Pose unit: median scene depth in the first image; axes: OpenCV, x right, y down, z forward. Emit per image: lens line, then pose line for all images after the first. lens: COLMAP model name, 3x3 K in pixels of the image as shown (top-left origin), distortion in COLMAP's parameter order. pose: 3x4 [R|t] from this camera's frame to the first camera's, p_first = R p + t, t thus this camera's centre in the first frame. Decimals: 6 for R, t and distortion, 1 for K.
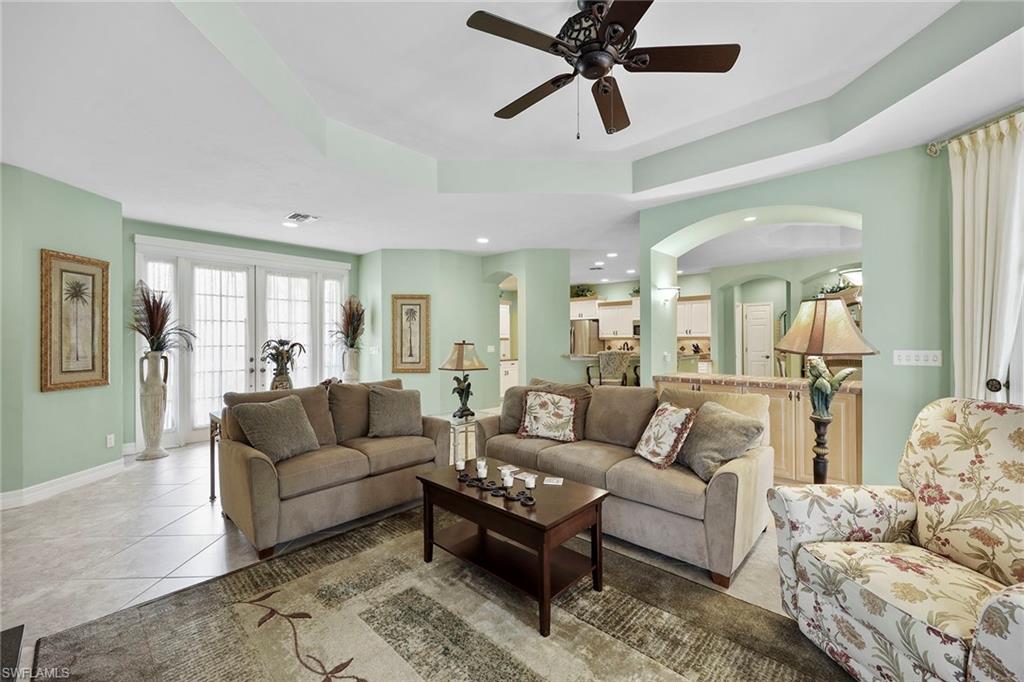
lens RADIAL K [[414.2, 0, 516.9], [0, 414.2, 340.9], [0, 0, 1]] dist [-0.000798, 0.000850]
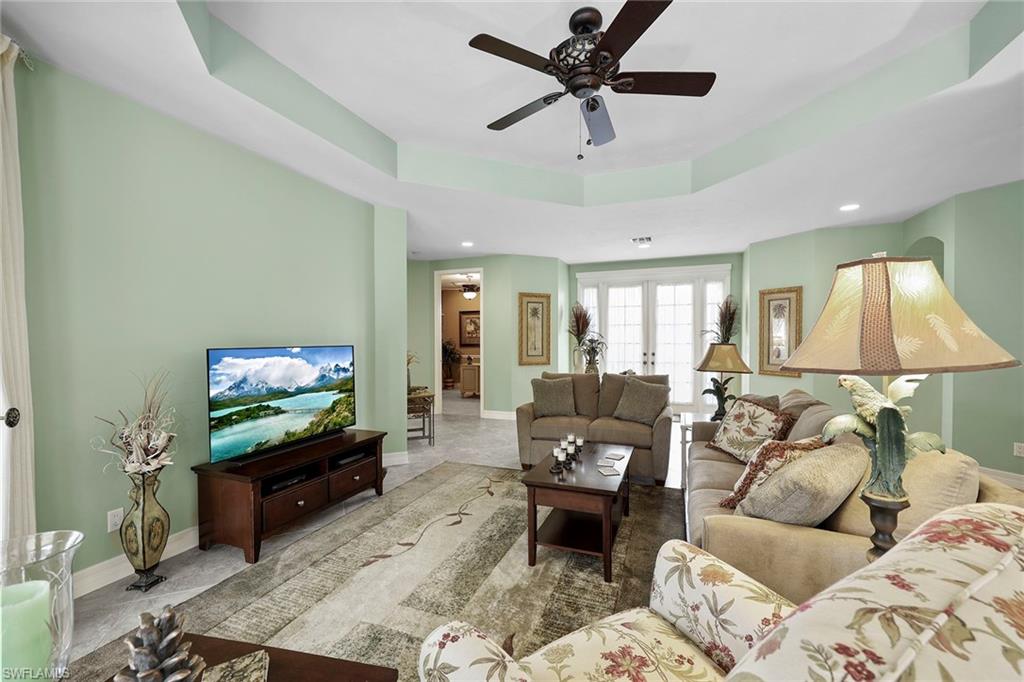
lens RADIAL K [[414.2, 0, 506.2], [0, 414.2, 345.6], [0, 0, 1]] dist [-0.000798, 0.000850]
pose [[0.348365, 0.017173, -0.937202, 0.671785], [-0.004026, 0.999850, 0.016824, -0.002611], [0.937350, -0.002088, 0.348382, 0.252842]]
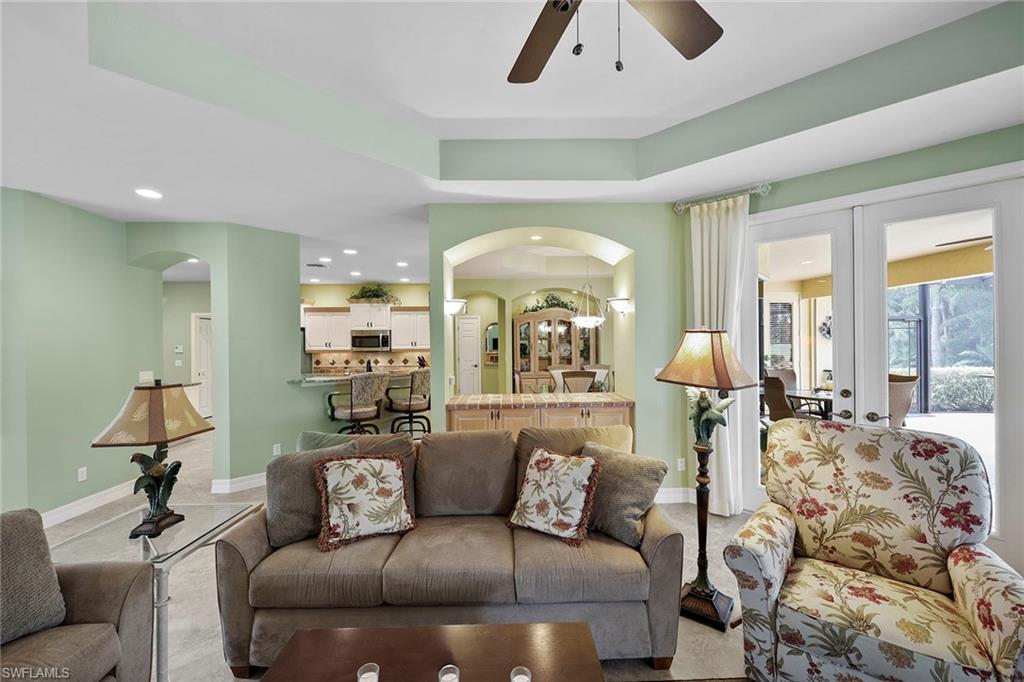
lens RADIAL K [[414.2, 0, 516.4], [0, 414.2, 340.9], [0, 0, 1]] dist [-0.000798, 0.000850]
pose [[0.715833, -0.002125, 0.698268, -0.194427], [0.009601, 0.999931, -0.006800, -0.046871], [-0.698205, 0.011571, 0.715804, 0.381746]]
